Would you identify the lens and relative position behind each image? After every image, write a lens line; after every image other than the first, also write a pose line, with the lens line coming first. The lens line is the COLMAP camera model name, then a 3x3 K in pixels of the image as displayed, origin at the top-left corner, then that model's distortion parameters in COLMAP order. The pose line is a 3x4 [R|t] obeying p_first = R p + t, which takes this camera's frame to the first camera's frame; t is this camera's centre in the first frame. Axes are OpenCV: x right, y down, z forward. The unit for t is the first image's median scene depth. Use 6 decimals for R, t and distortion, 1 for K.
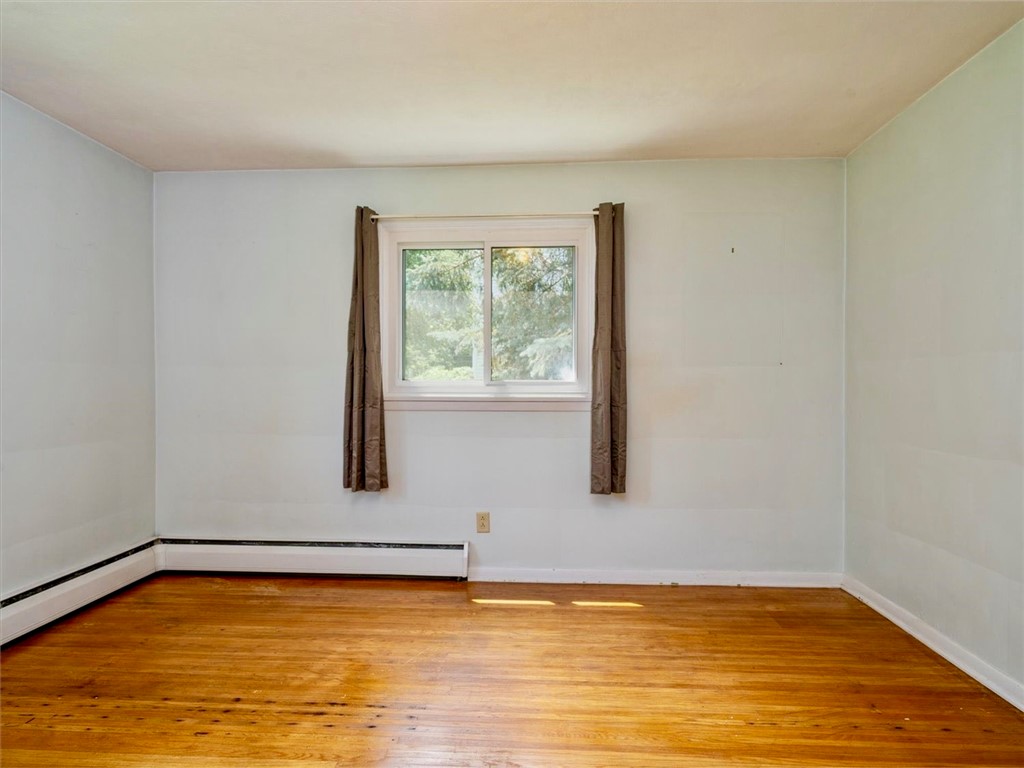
lens RADIAL K [[611.5, 0, 514.3], [0, 611.5, 384.5], [0, 0, 1]] dist [0.003953, -0.000070]
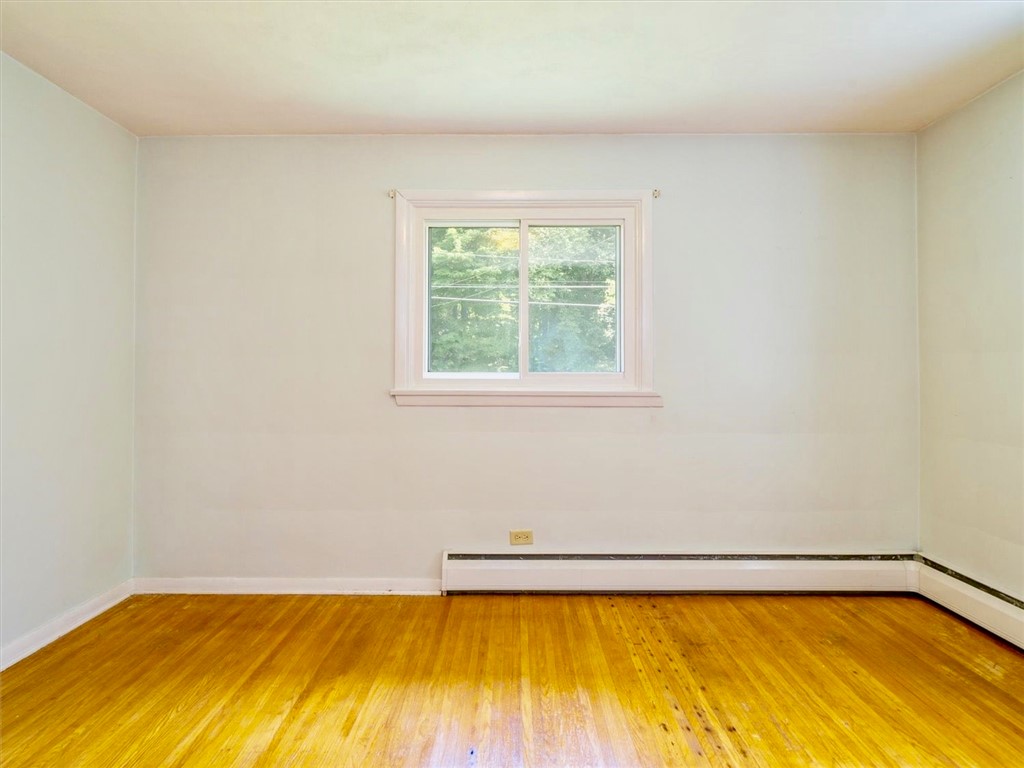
lens RADIAL K [[611.5, 0, 514.6], [0, 611.5, 381.7], [0, 0, 1]] dist [0.003953, -0.000070]
pose [[0.056572, 0.008813, -0.998360, 0.344749], [0.000812, 0.999960, 0.008873, -0.006890], [0.998398, -0.001312, 0.056563, 0.502835]]
